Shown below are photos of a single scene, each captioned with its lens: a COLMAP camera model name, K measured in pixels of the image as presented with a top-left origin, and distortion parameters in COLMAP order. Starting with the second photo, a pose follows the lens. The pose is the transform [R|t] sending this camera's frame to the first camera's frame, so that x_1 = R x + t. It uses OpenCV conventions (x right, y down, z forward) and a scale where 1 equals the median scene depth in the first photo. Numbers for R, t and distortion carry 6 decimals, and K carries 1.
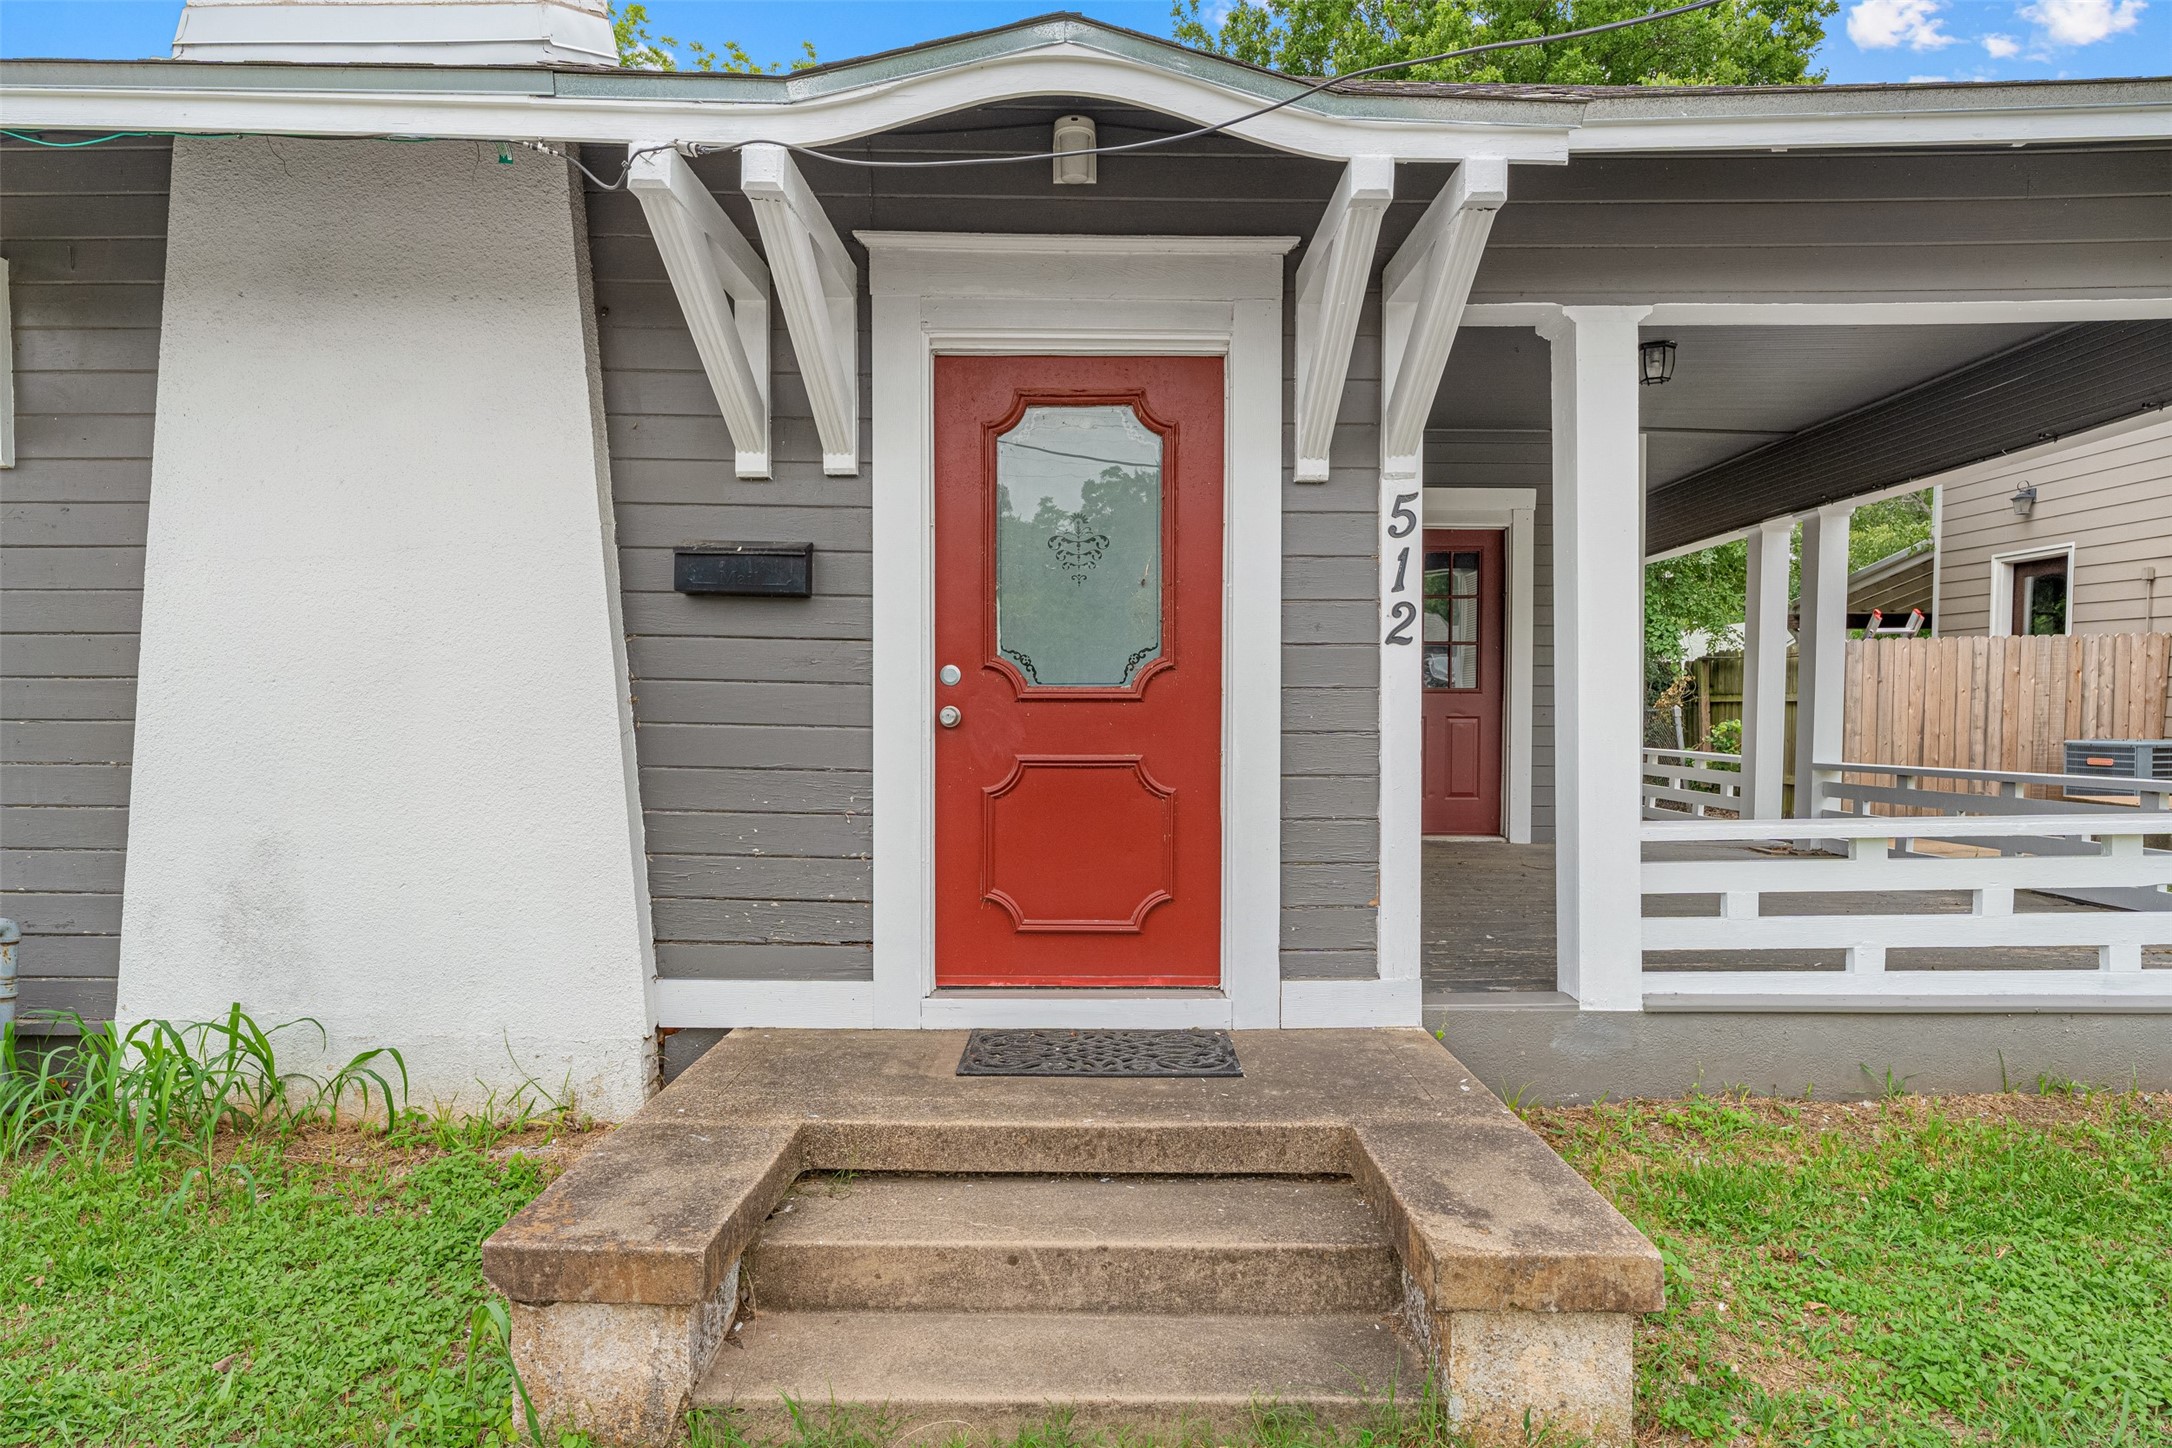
lens RADIAL K [[1212.0, 0, 1089.3], [0, 1212.0, 733.9], [0, 0, 1]] dist [0.000723, -0.001074]
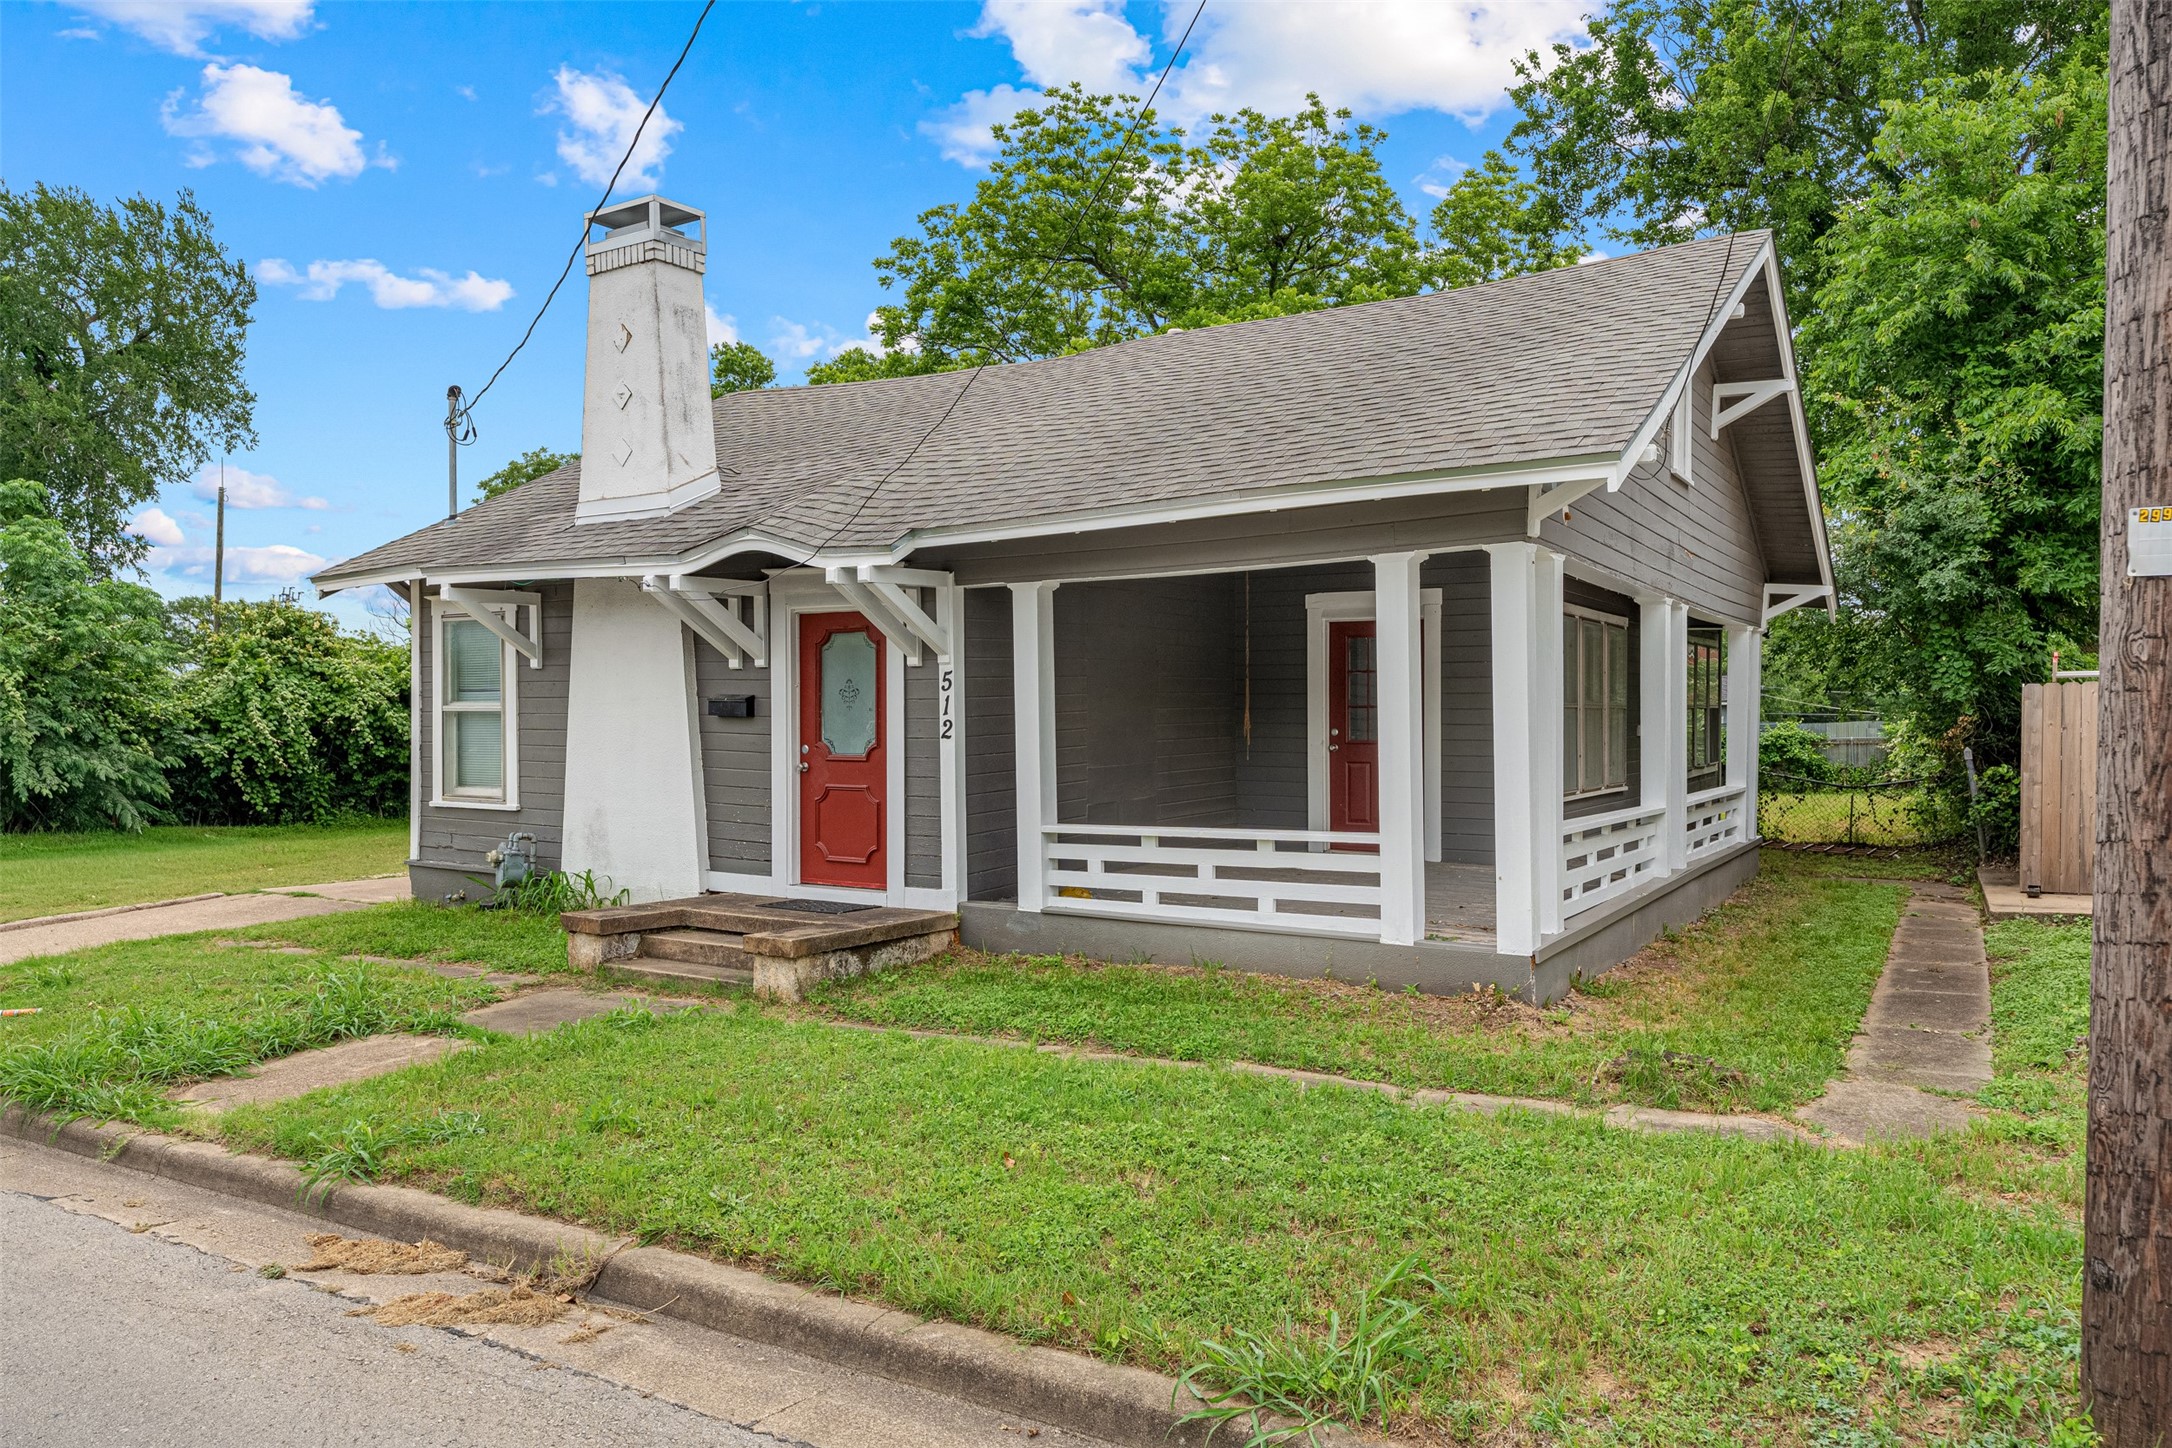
lens RADIAL K [[1476.3, 0, 1087.7], [0, 1476.3, 722.0], [0, 0, 1]] dist [-0.003432, -0.000123]
pose [[0.848643, 0.003025, -0.528957, 1.882221], [-0.012846, 0.999807, -0.014893, -0.066718], [0.528810, 0.019434, 0.848518, -1.148961]]
